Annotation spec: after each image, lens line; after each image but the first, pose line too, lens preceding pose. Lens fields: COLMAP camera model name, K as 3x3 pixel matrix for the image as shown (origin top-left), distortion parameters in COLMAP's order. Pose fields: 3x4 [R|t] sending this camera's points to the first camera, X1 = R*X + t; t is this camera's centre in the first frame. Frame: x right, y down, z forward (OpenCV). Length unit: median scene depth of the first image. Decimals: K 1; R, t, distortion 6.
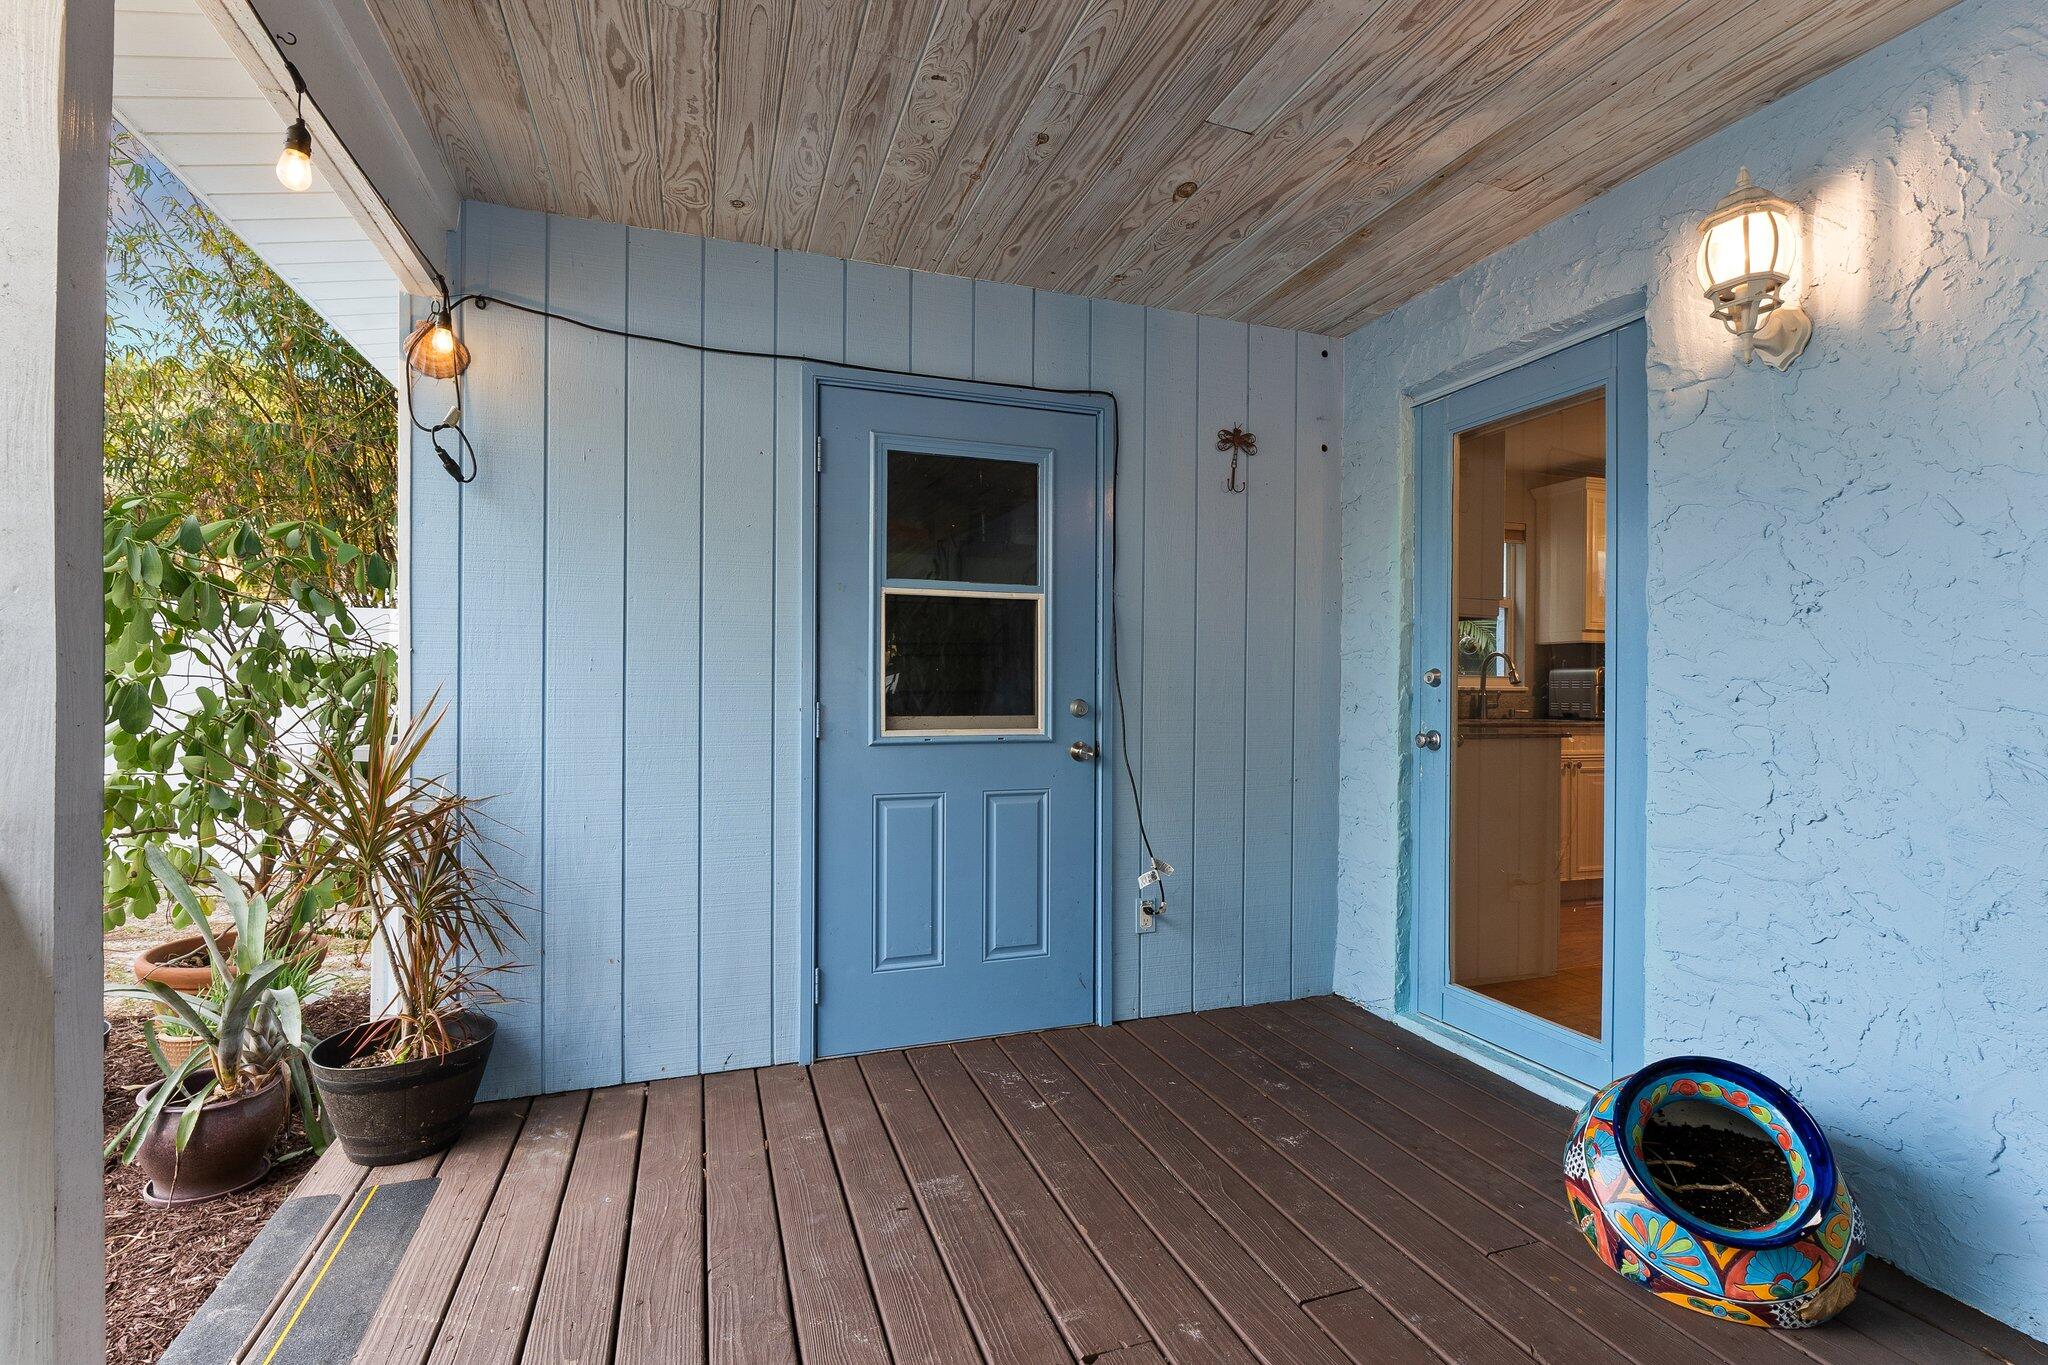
lens RADIAL K [[1005.0, 0, 1023.4], [0, 1005.0, 671.0], [0, 0, 1]] dist [-0.001248, -0.000259]
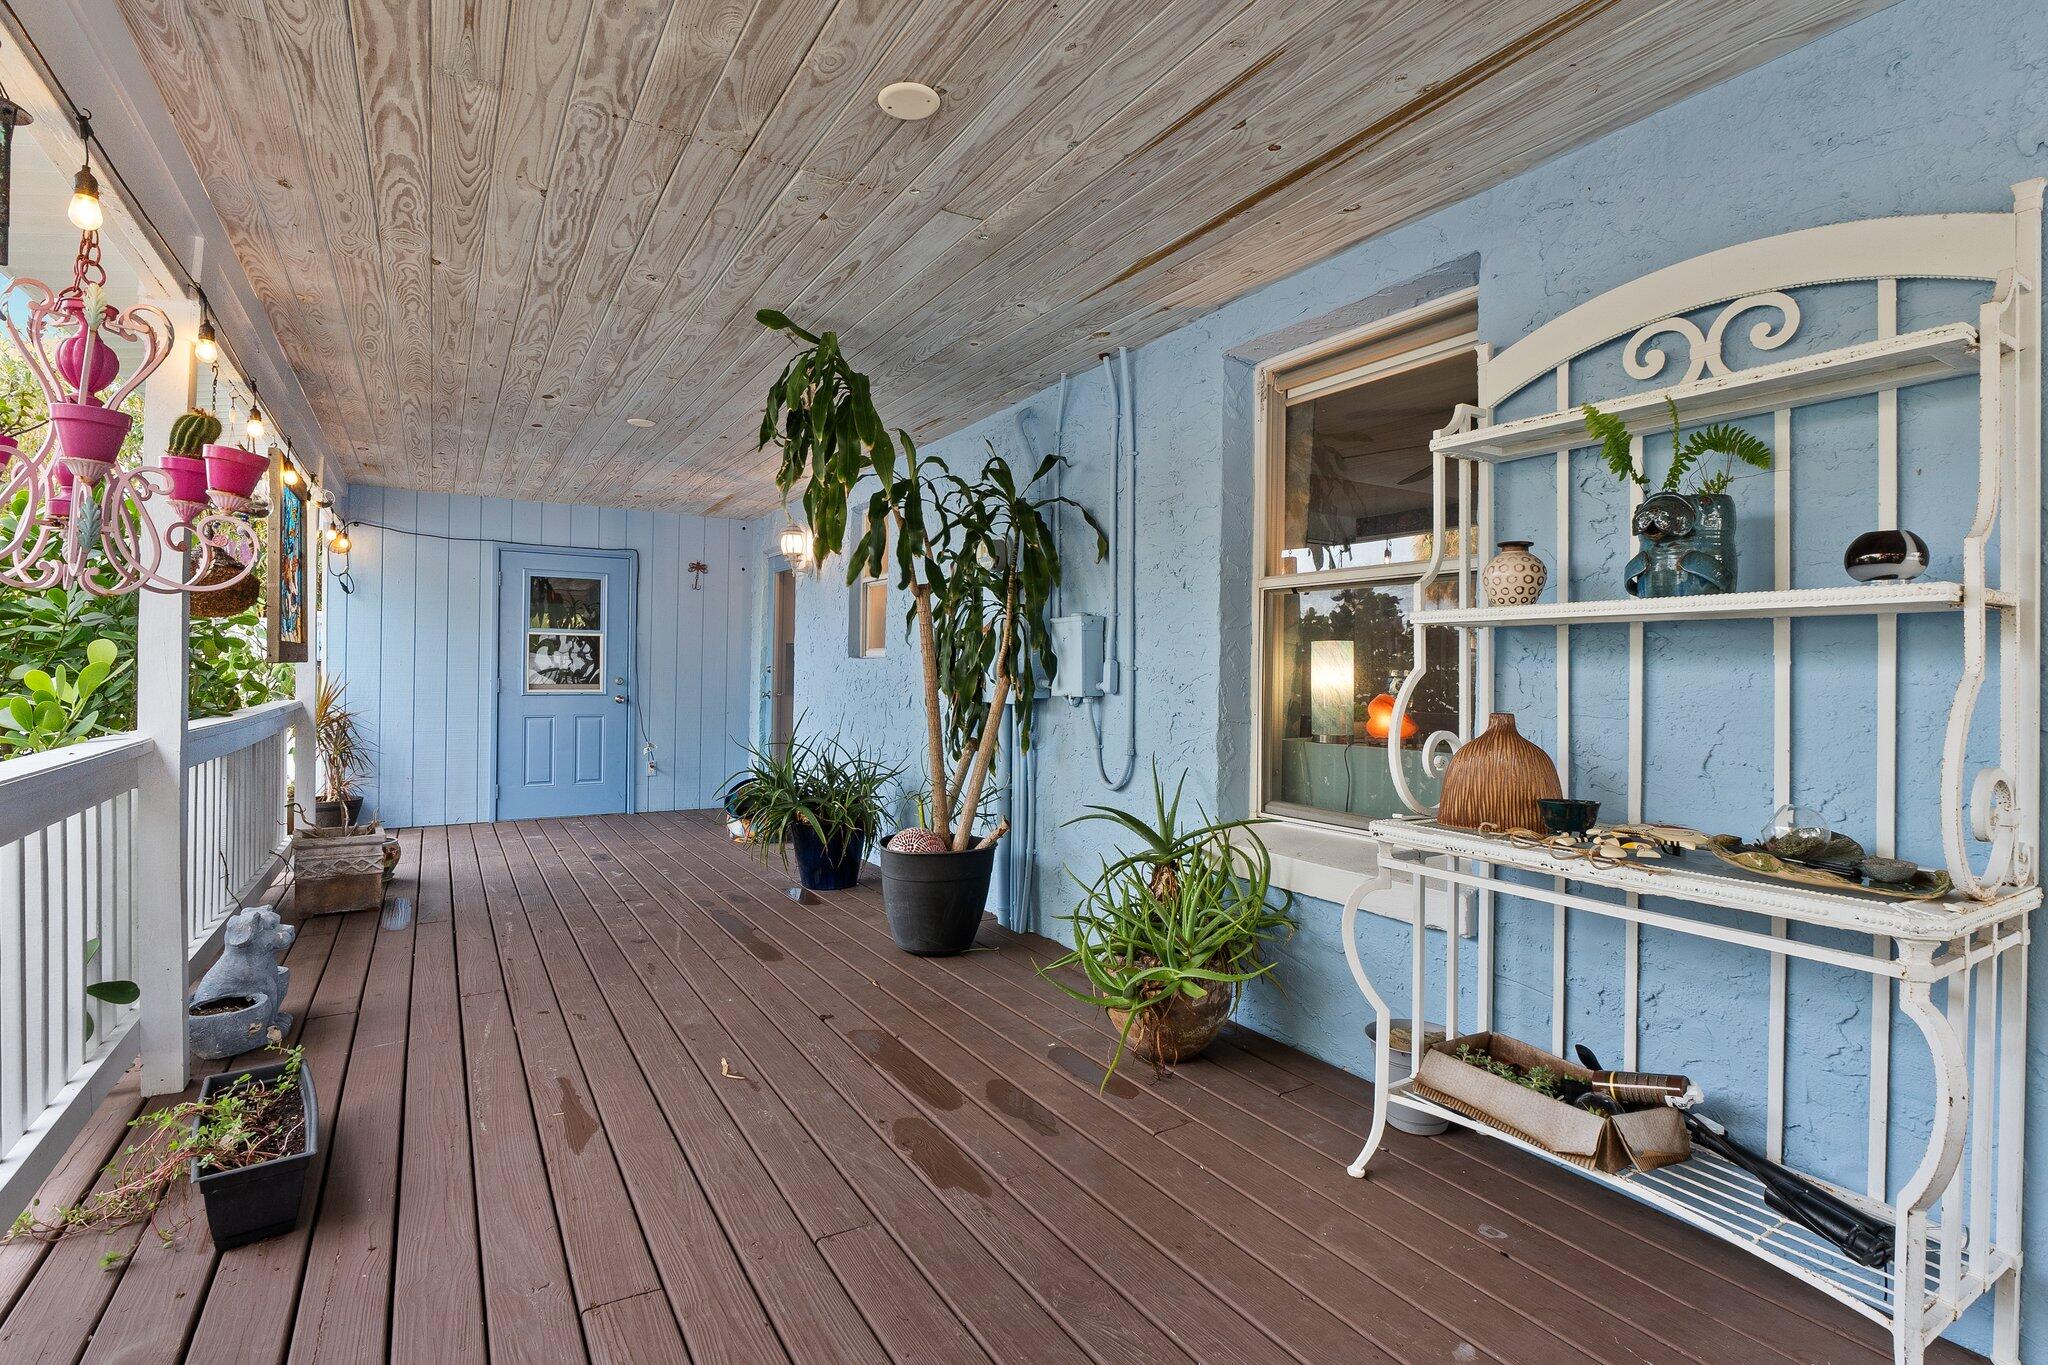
lens RADIAL K [[1005.0, 0, 1023.4], [0, 1005.0, 671.0], [0, 0, 1]] dist [-0.001248, -0.000259]
pose [[0.984313, 0.004286, 0.176380, 0.591982], [-0.004416, 0.999990, 0.000341, 0.007614], [-0.176377, -0.001114, 0.984322, -1.562902]]
